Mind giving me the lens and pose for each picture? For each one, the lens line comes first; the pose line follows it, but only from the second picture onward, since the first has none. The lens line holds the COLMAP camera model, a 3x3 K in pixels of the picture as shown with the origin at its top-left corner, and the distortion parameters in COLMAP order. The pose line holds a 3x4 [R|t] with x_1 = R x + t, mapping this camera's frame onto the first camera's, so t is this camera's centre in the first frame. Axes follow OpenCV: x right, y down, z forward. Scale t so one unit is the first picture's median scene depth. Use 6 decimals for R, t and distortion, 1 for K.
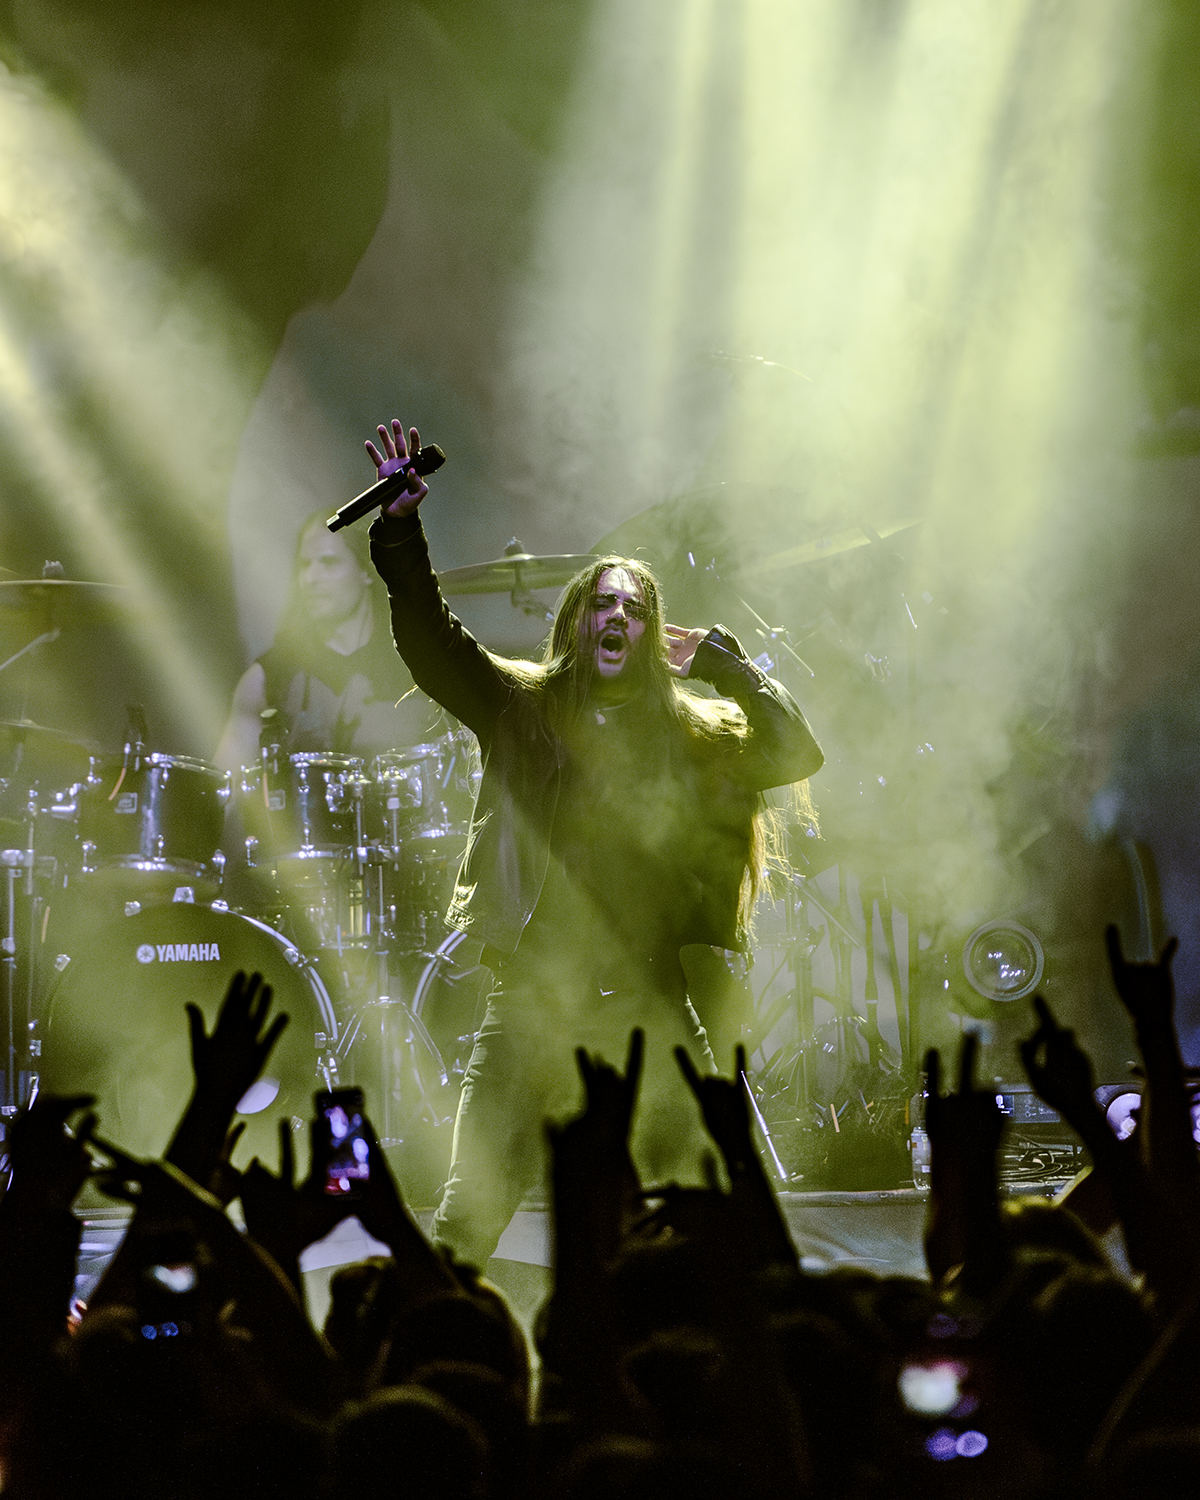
lens RADIAL K [[9224.6, 0, 595.7], [0, 9224.6, 744.8], [0, 0, 1]] dist [2.193663, 0.000000]
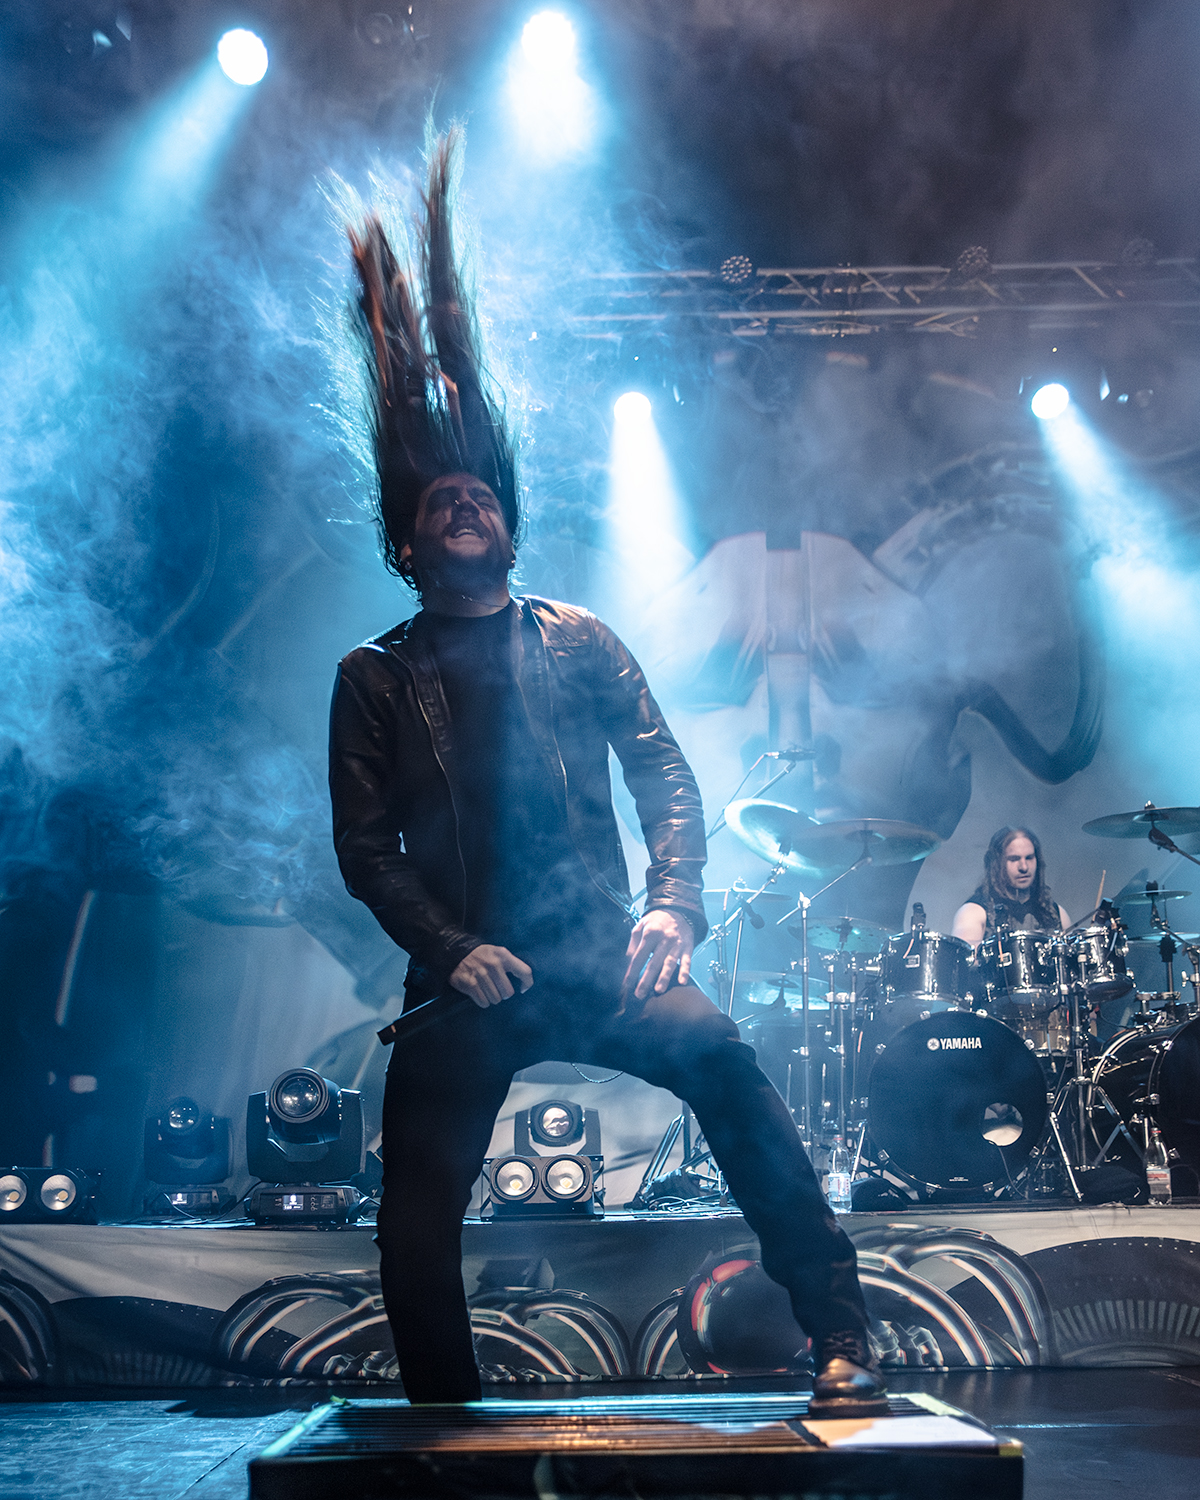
lens RADIAL K [[1915.0, 0, 538.3], [0, 1915.0, 969.1], [0, 0, 1]] dist [-0.082993, 0.000000]
pose [[0.983829, -0.002939, -0.179085, -0.055294], [-0.015276, 0.994845, -0.100250, 0.042382], [0.178457, 0.101364, 0.978713, 0.658415]]
